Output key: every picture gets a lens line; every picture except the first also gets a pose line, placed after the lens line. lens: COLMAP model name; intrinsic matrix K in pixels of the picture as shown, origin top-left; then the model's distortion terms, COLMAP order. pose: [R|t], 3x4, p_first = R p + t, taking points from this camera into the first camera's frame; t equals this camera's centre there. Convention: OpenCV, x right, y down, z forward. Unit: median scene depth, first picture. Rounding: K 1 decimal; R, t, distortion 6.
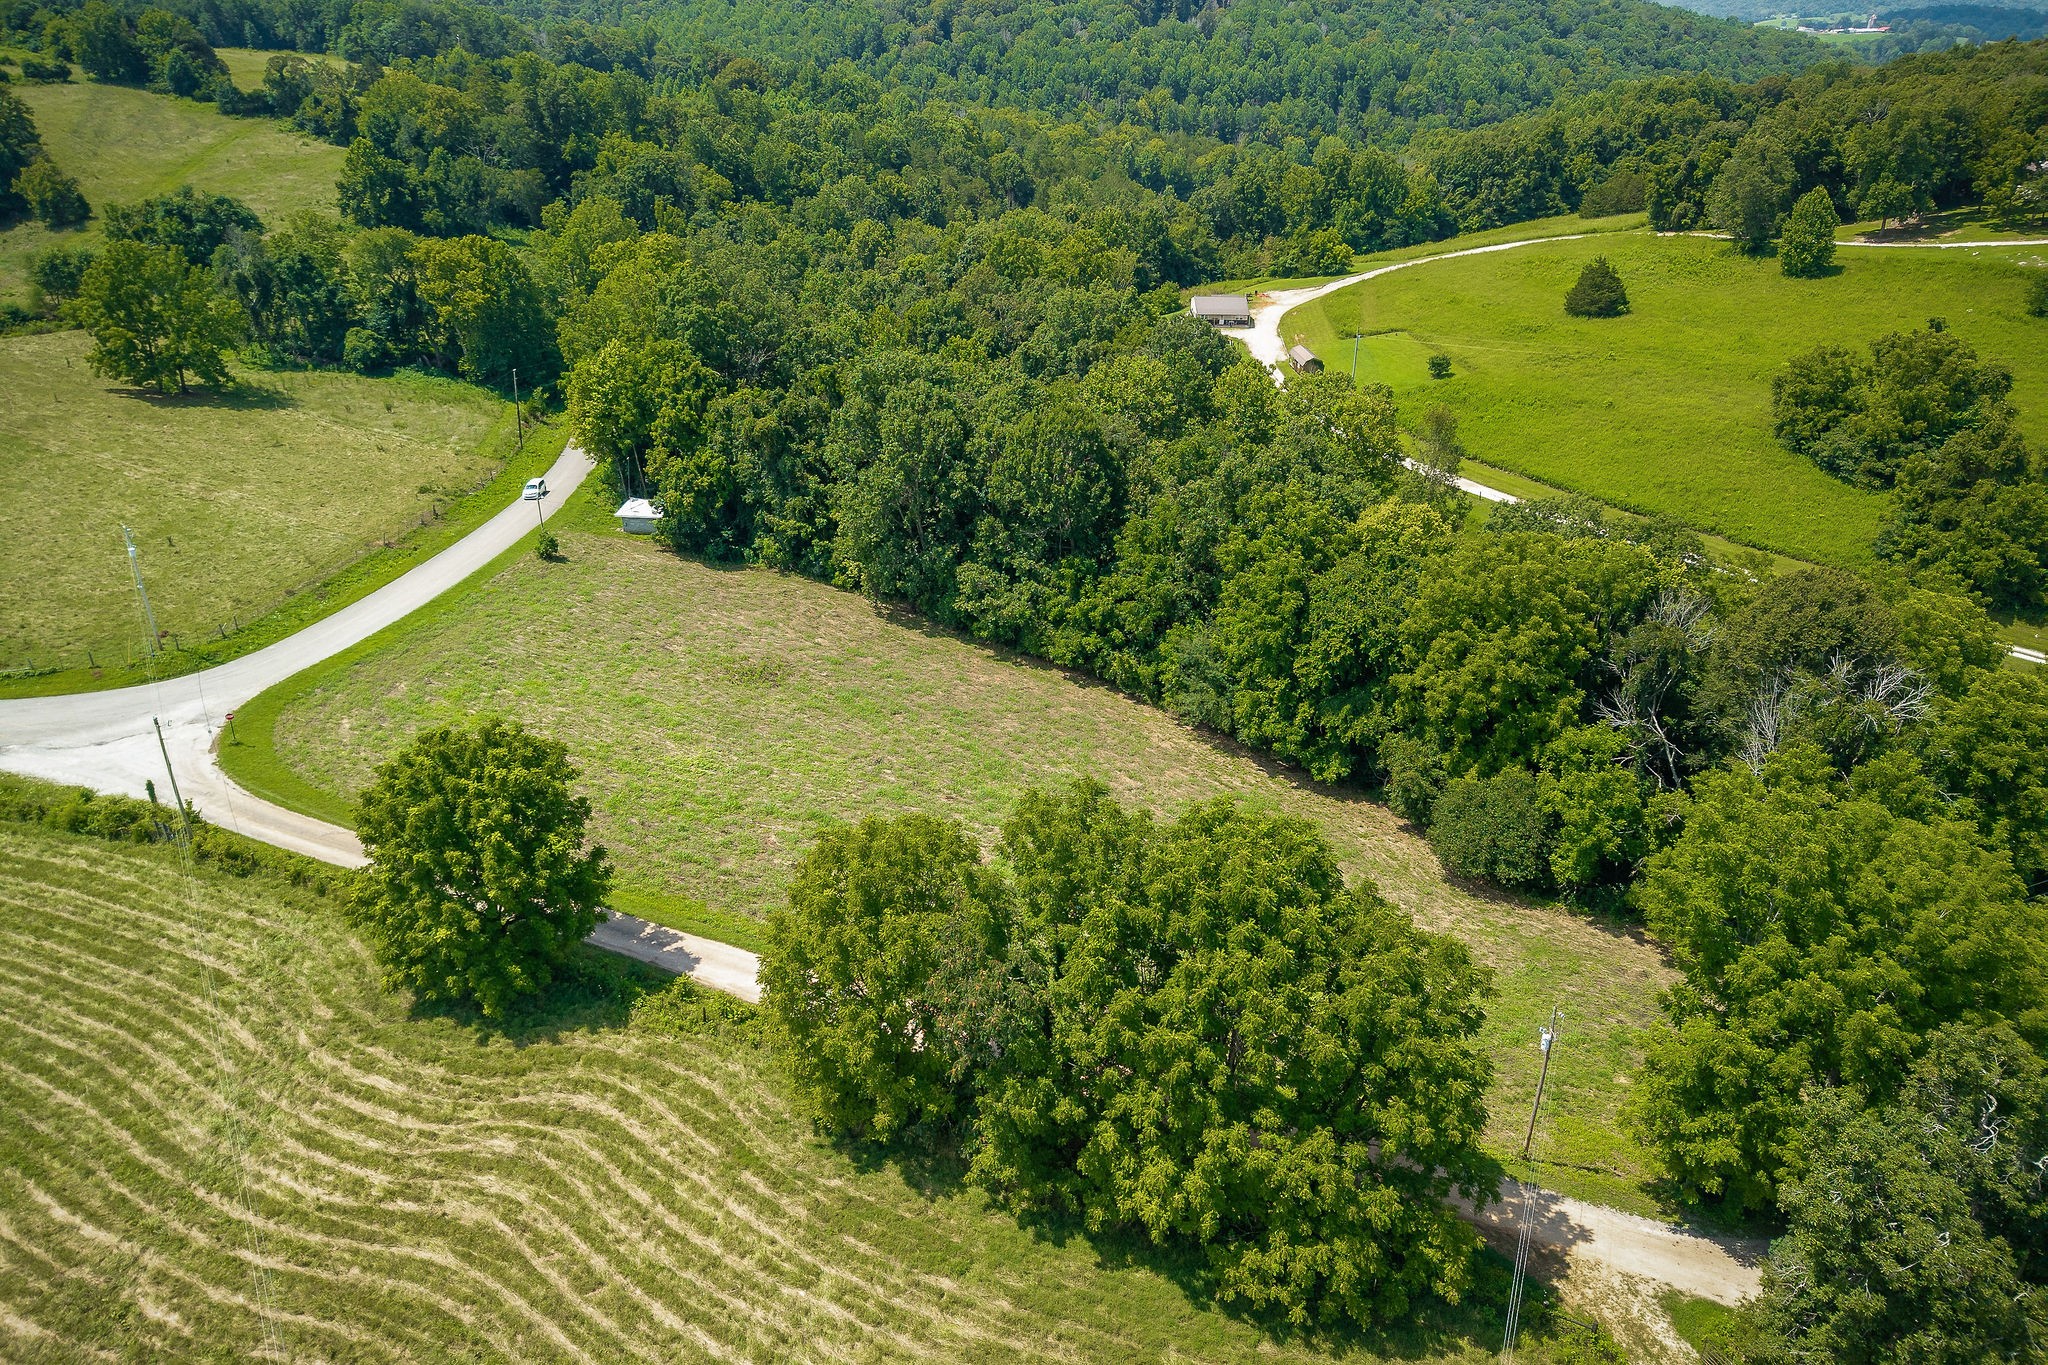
lens RADIAL K [[1367.9, 0, 1028.6], [0, 1367.9, 660.2], [0, 0, 1]] dist [0.040431, -0.038319]
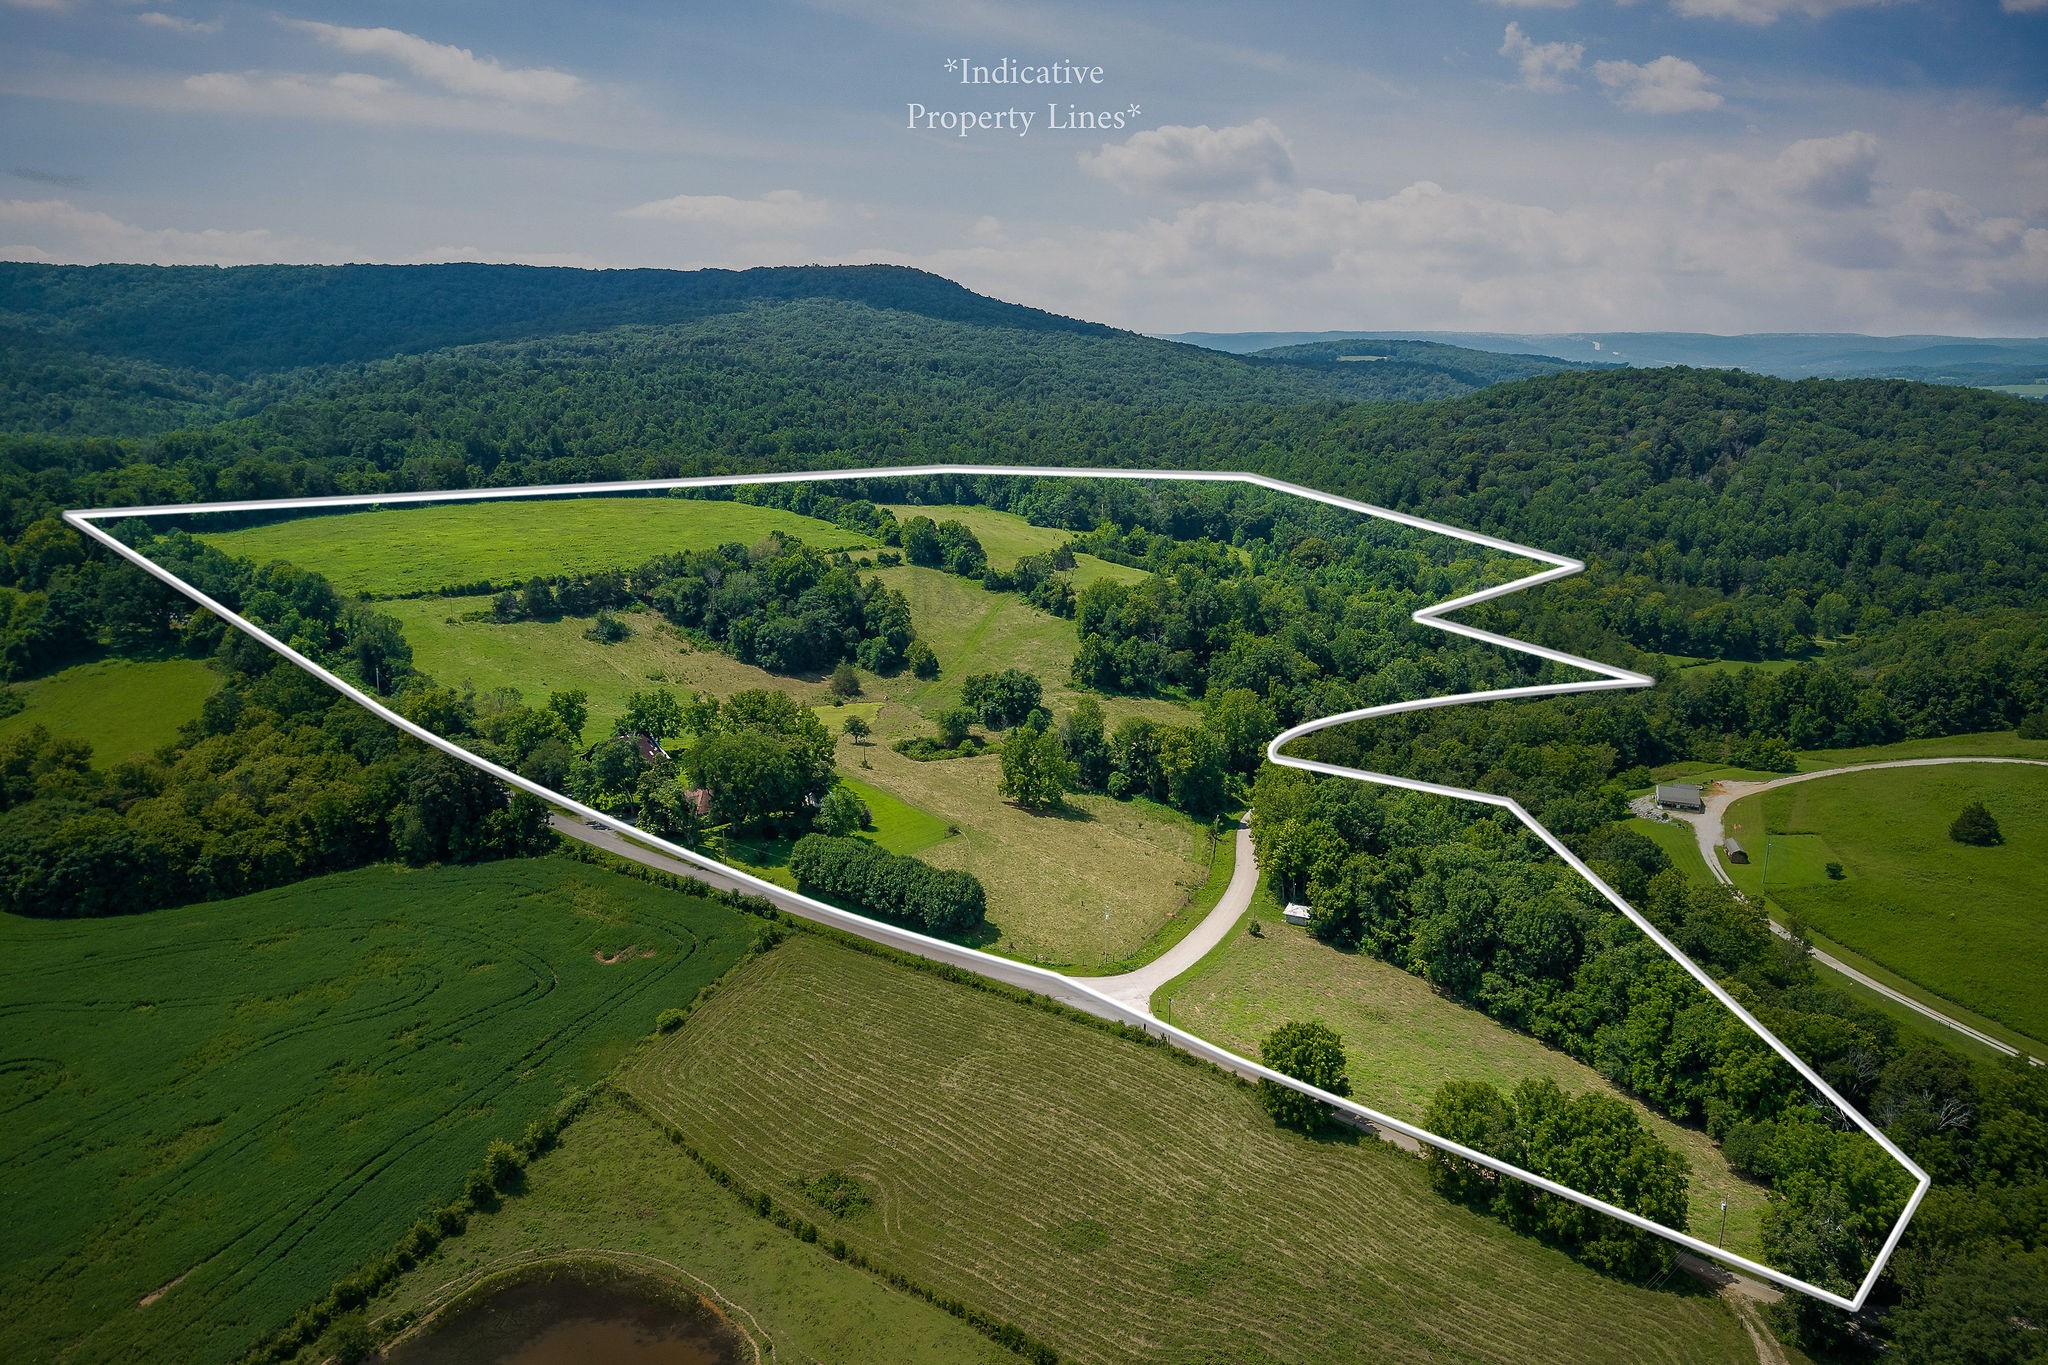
lens RADIAL K [[1367.9, 0, 1022.8], [0, 1367.9, 710.3], [0, 0, 1]] dist [0.040431, -0.038319]
pose [[0.937520, 0.081343, -0.338289, -0.025344], [-0.147871, 0.973261, -0.175778, 0.003590], [0.314945, 0.214818, 0.924480, -0.734750]]
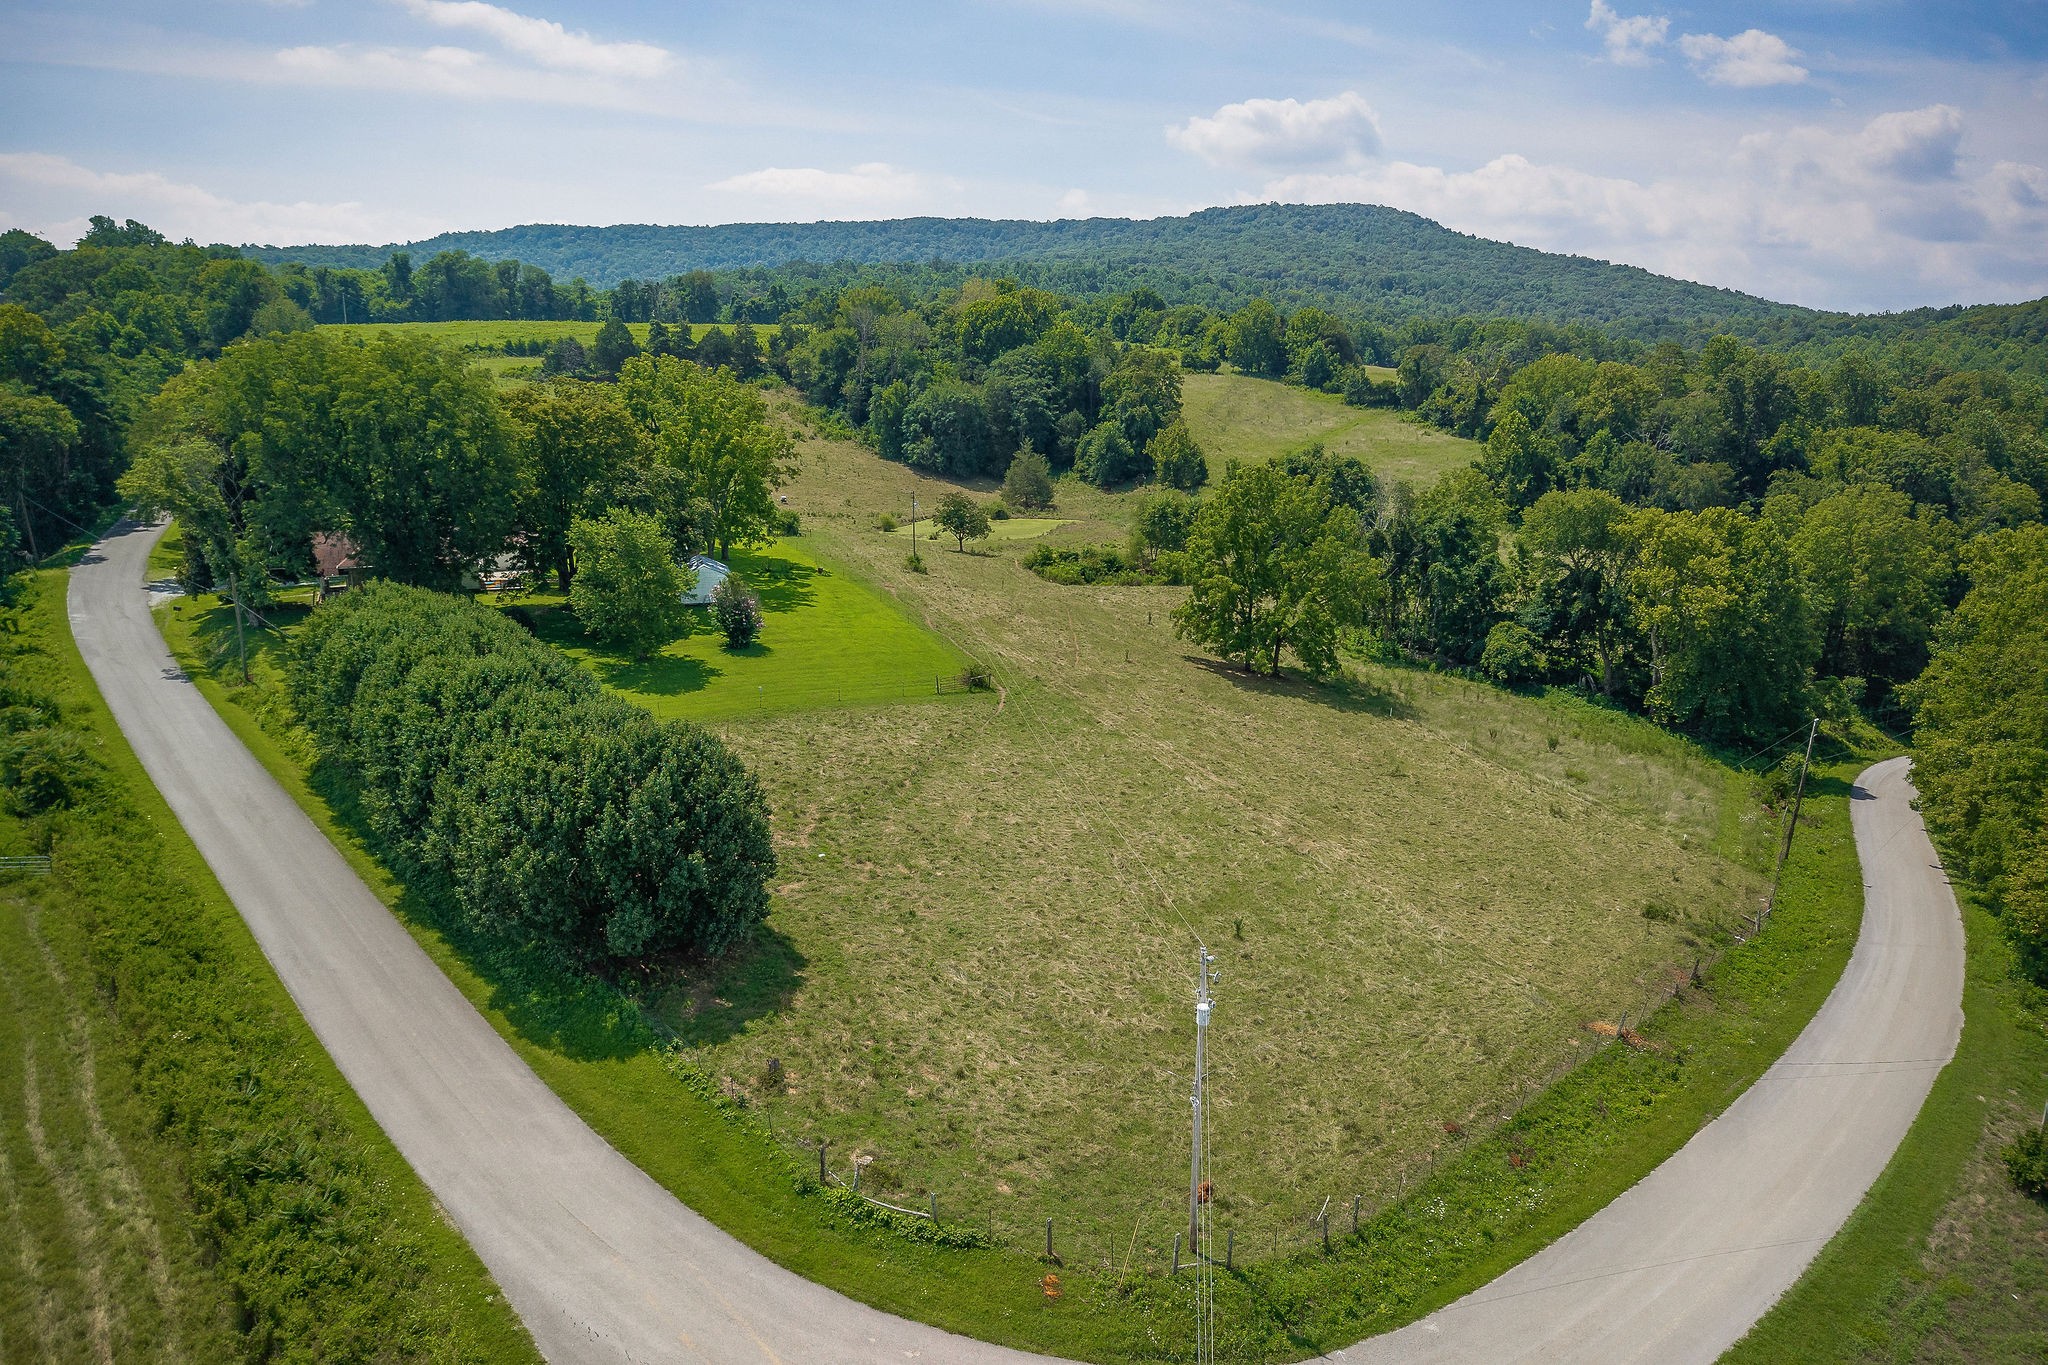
lens RADIAL K [[1377.2, 0, 1008.4], [0, 1377.2, 700.1], [0, 0, 1]] dist [0.032355, -0.027399]
pose [[0.764863, 0.155860, -0.625054, -0.276159], [-0.286339, 0.951424, -0.113144, -0.062979], [0.577057, 0.265517, 0.772338, 0.383687]]
